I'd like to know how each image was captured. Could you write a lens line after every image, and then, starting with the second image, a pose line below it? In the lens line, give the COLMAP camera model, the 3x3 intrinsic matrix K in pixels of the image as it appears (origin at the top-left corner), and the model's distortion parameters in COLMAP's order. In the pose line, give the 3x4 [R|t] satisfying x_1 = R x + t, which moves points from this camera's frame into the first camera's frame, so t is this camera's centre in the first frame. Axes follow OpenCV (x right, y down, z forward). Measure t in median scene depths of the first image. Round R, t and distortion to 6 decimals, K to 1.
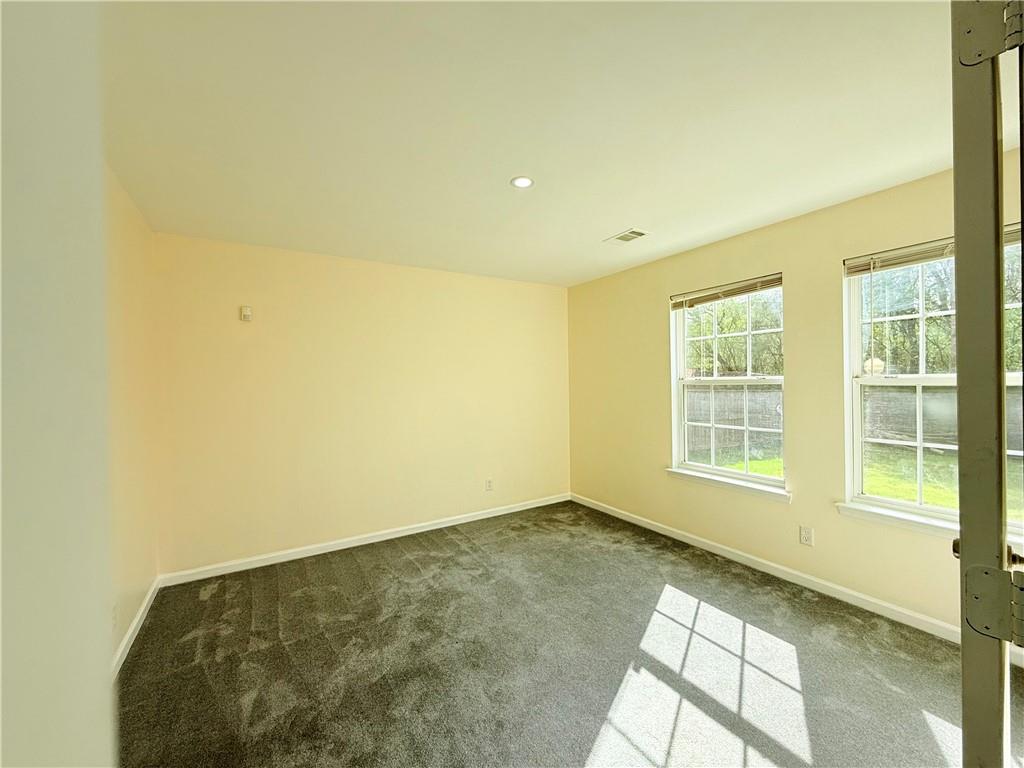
lens RADIAL K [[408.3, 0, 512.0], [0, 408.3, 384.0], [0, 0, 1]] dist [0.002104, 0.000209]
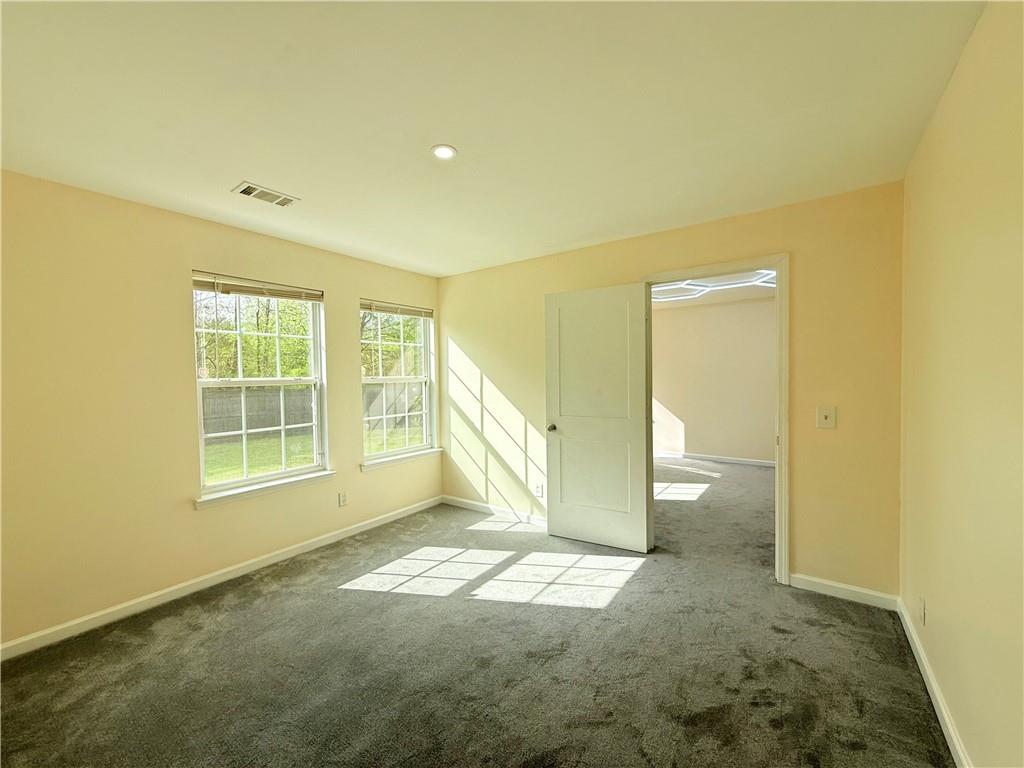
lens RADIAL K [[417.7, 0, 512.0], [0, 417.7, 384.0], [0, 0, 1]] dist [0.002525, 0.000060]
pose [[-0.389137, -0.008906, 0.921137, -0.647180], [0.016549, 0.999724, 0.016657, -0.010564], [-0.921031, 0.021726, -0.388883, 0.905893]]
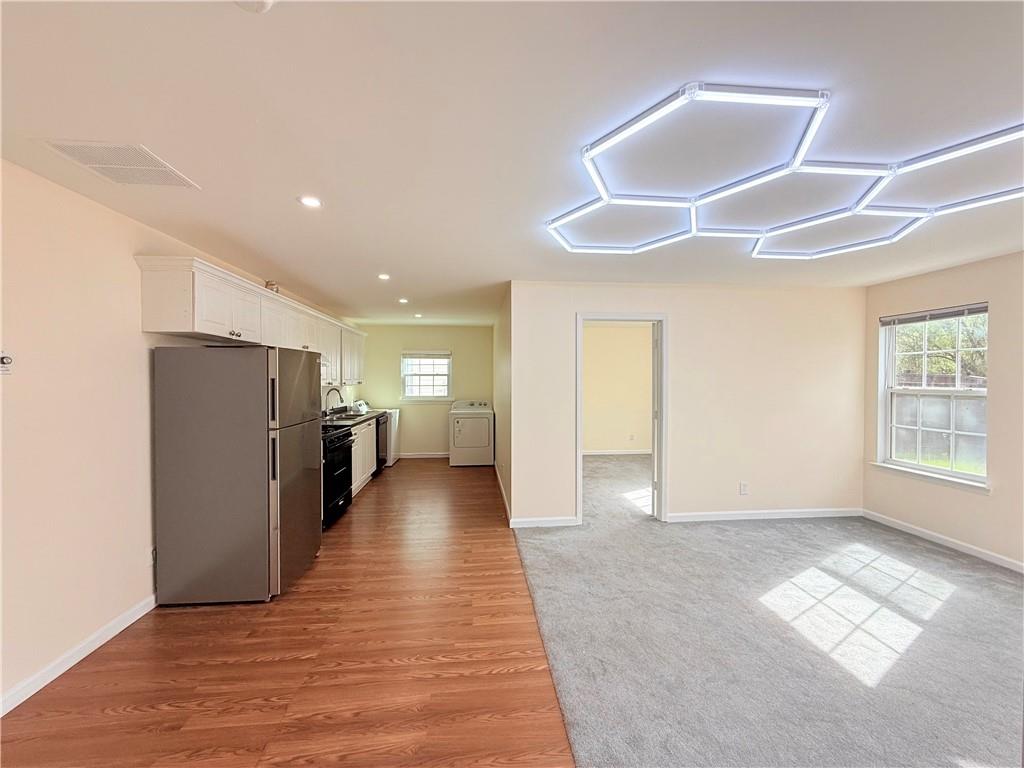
lens RADIAL K [[417.7, 0, 512.0], [0, 417.7, 384.0], [0, 0, 1]] dist [0.002525, 0.000060]
pose [[0.897165, 0.017531, -0.441348, -0.035105], [-0.009869, 0.999758, 0.019650, -0.040738], [0.441586, -0.013273, 0.897121, -0.653643]]
